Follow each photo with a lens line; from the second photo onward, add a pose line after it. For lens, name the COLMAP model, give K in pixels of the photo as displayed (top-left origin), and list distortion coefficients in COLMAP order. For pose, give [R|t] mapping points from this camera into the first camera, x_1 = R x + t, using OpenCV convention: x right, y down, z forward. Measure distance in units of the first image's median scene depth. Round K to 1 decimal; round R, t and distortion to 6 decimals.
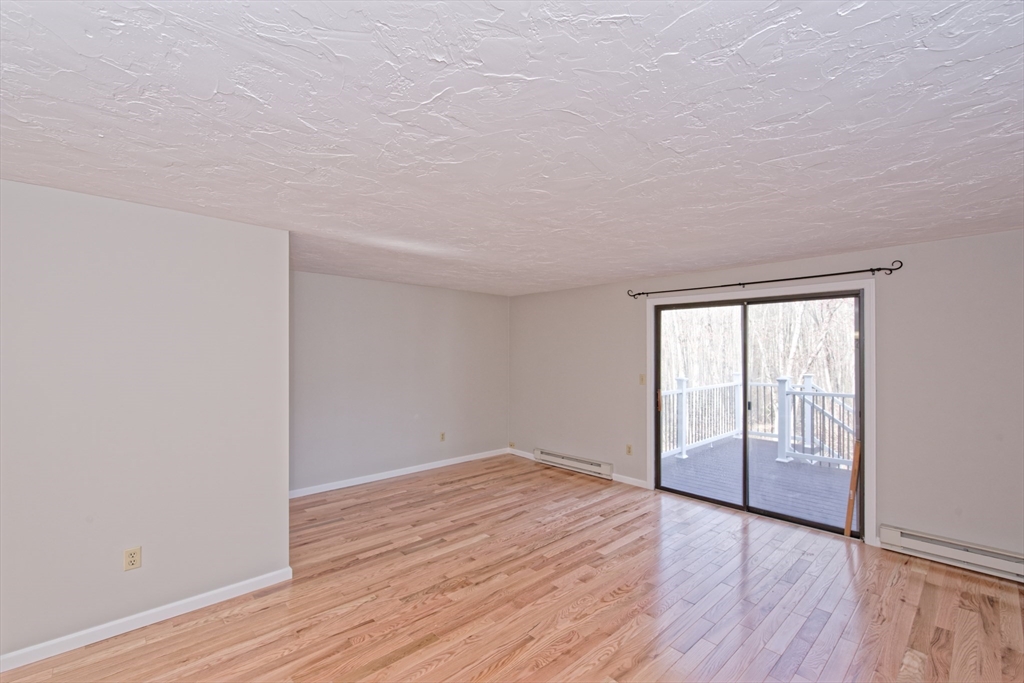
lens RADIAL K [[440.6, 0, 514.3], [0, 440.6, 352.1], [0, 0, 1]] dist [0.000491, -0.000296]
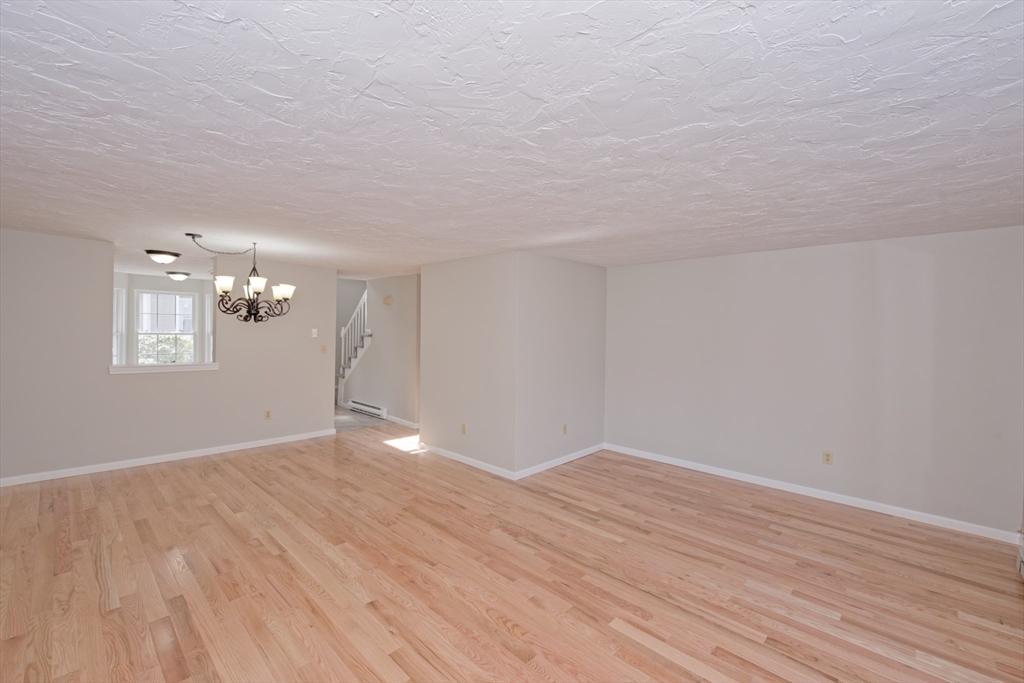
lens RADIAL K [[440.7, 0, 514.0], [0, 440.7, 329.2], [0, 0, 1]] dist [0.000532, 0.000144]
pose [[0.053283, -0.002975, -0.998575, 0.765271], [-0.019949, 0.999793, -0.004043, 0.002288], [0.998380, 0.020136, 0.053213, 0.694910]]
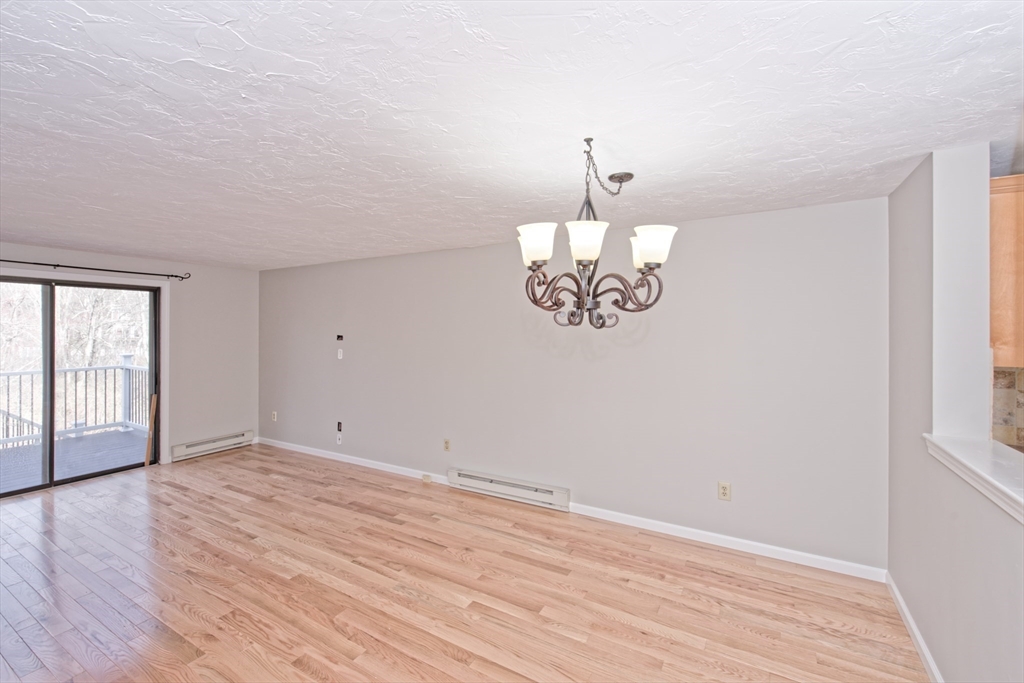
lens RADIAL K [[445.7, 0, 500.3], [0, 445.7, 328.0], [0, 0, 1]] dist [-0.000180, -0.000292]
pose [[-0.277127, 0.001048, 0.960833, -0.830202], [0.001004, 0.999999, -0.000802, -0.007277], [-0.960833, 0.000743, -0.277128, 0.313728]]
